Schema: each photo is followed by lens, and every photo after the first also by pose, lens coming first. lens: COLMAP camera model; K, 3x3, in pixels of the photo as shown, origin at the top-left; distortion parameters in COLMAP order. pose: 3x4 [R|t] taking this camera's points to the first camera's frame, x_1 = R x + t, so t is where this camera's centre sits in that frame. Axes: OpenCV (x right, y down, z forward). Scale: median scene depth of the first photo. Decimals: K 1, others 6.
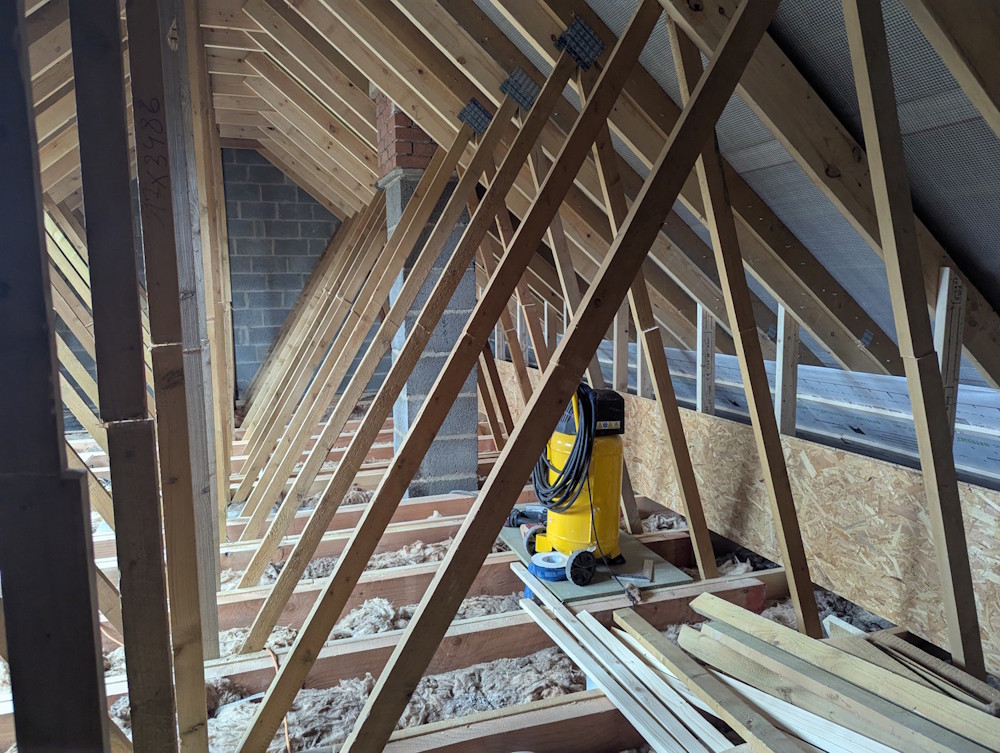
lens RADIAL K [[703.7, 0, 500.6], [0, 703.7, 377.4], [0, 0, 1]] dist [0.045879, -0.035145]
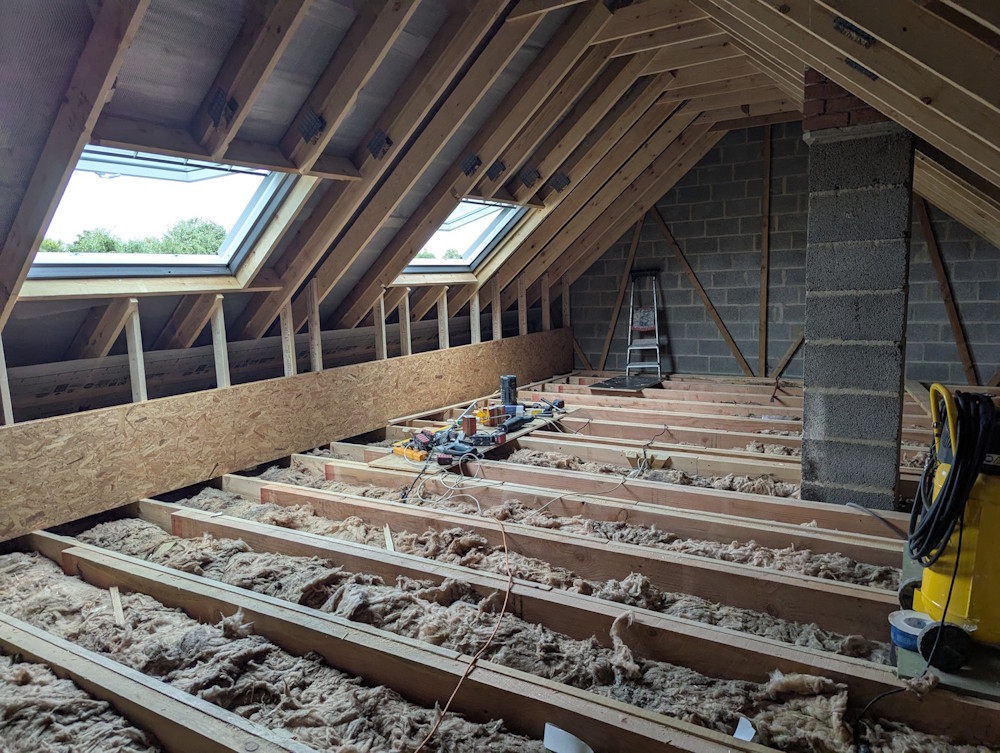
lens RADIAL K [[703.7, 0, 495.6], [0, 703.7, 379.4], [0, 0, 1]] dist [0.045879, -0.035145]
pose [[0.632409, 0.100960, -0.768027, 0.163918], [-0.070284, 0.994859, 0.072905, -0.011047], [0.771439, 0.007874, 0.636254, 0.062922]]
